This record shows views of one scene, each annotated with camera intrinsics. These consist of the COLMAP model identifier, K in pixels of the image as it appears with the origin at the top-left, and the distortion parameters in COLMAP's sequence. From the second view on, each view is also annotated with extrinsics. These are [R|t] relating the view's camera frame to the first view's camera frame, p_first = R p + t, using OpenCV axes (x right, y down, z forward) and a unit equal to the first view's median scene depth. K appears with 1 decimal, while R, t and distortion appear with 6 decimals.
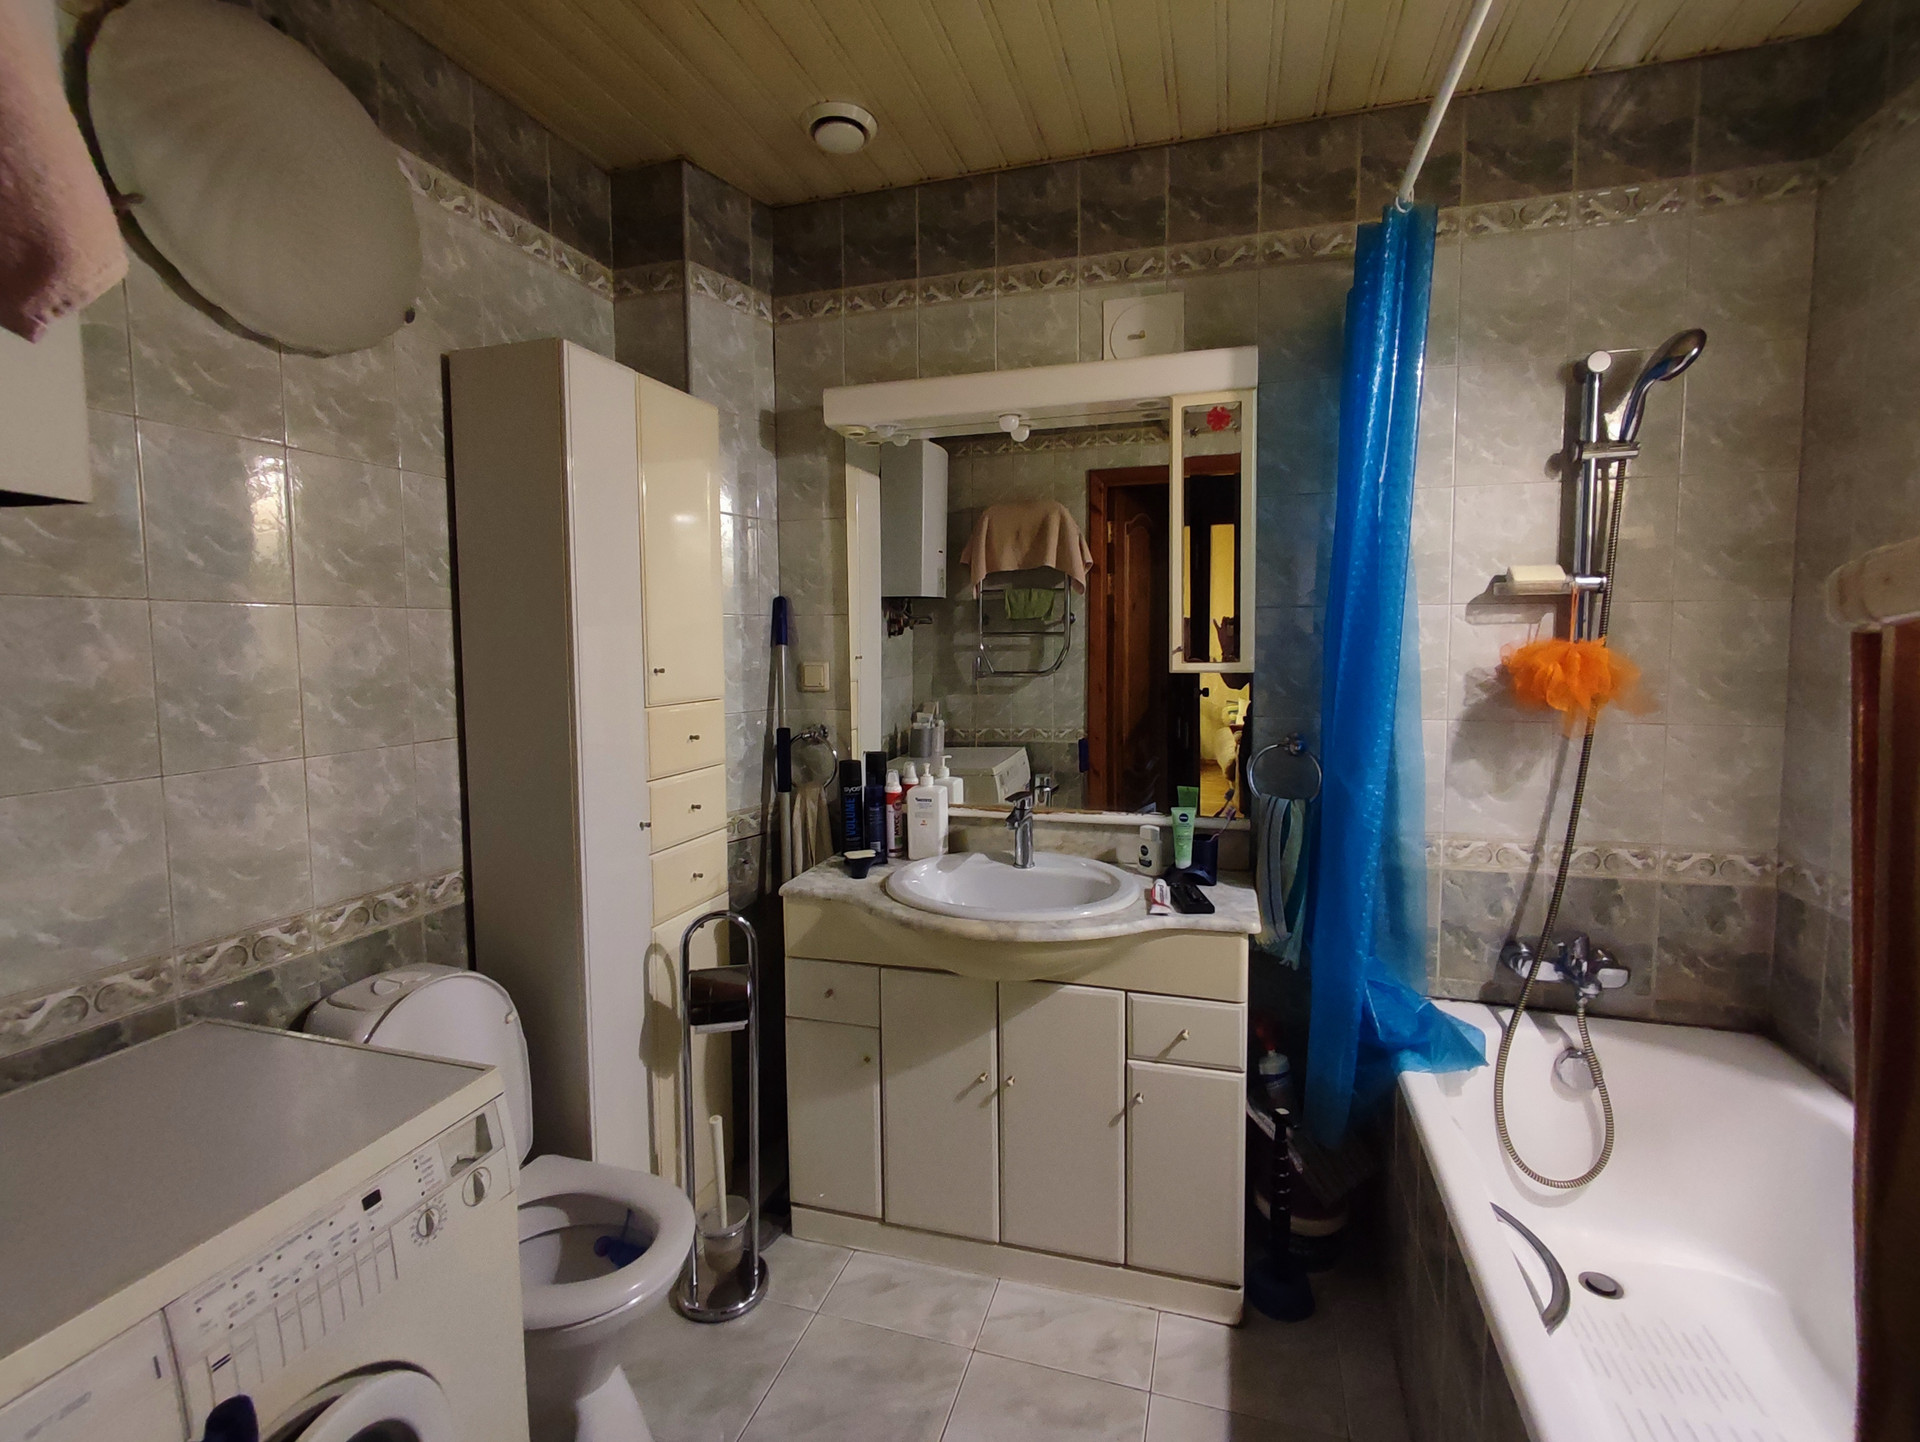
lens RADIAL K [[875.6, 0, 967.9], [0, 875.6, 705.7], [0, 0, 1]] dist [-0.012555, 0.006680]
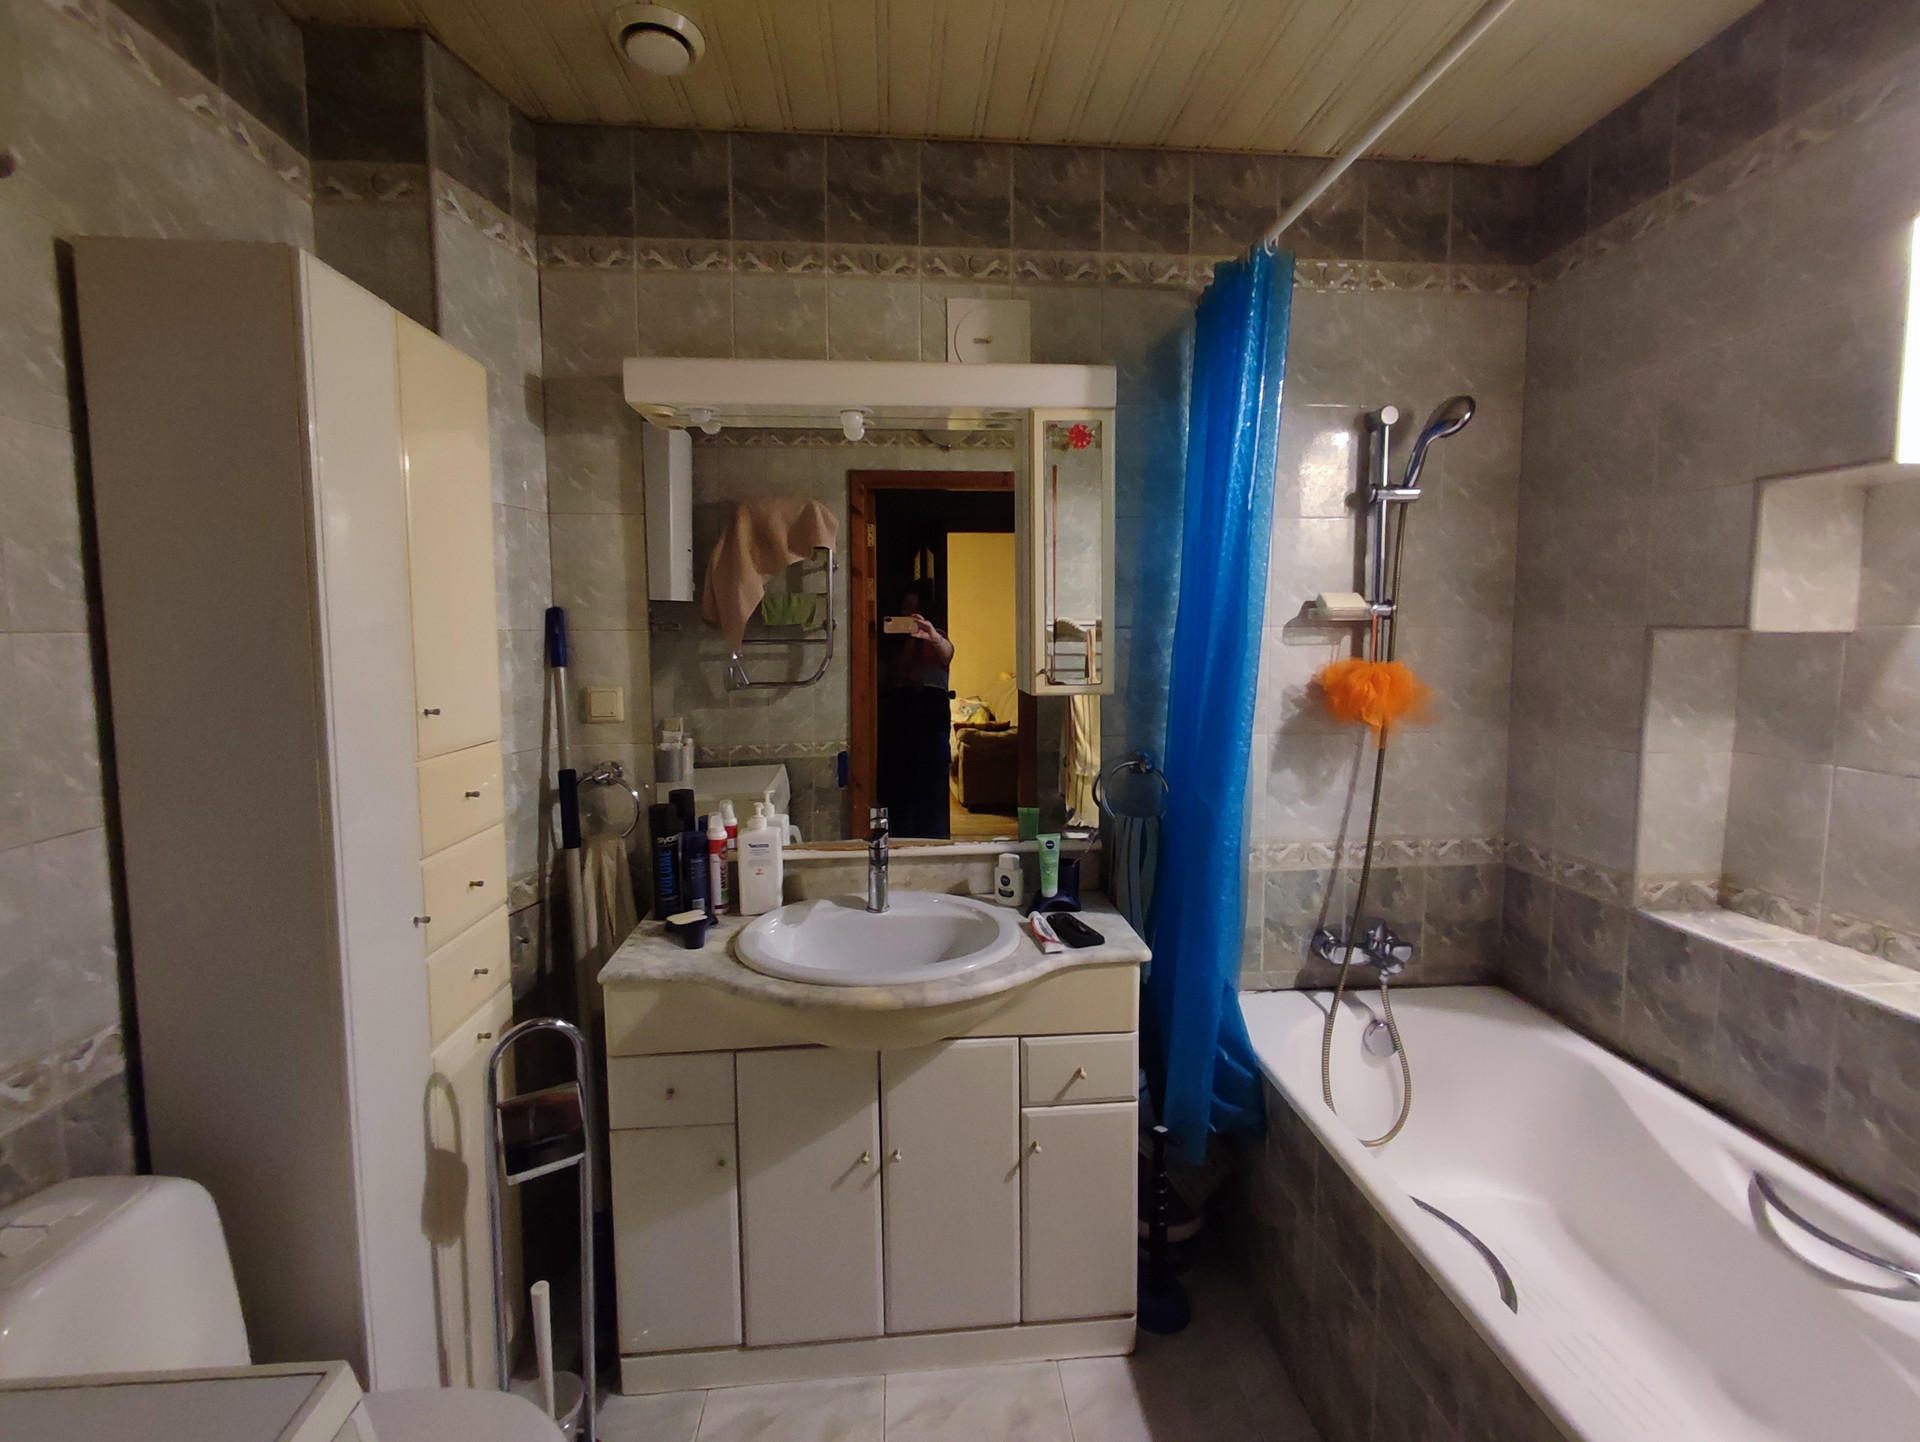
lens RADIAL K [[875.6, 0, 967.9], [0, 875.6, 705.7], [0, 0, 1]] dist [-0.012555, 0.006680]
pose [[0.930503, -0.027848, 0.365225, -0.188603], [0.025497, 0.999611, 0.011259, -0.039637], [-0.365397, -0.001165, 0.930851, 0.129171]]
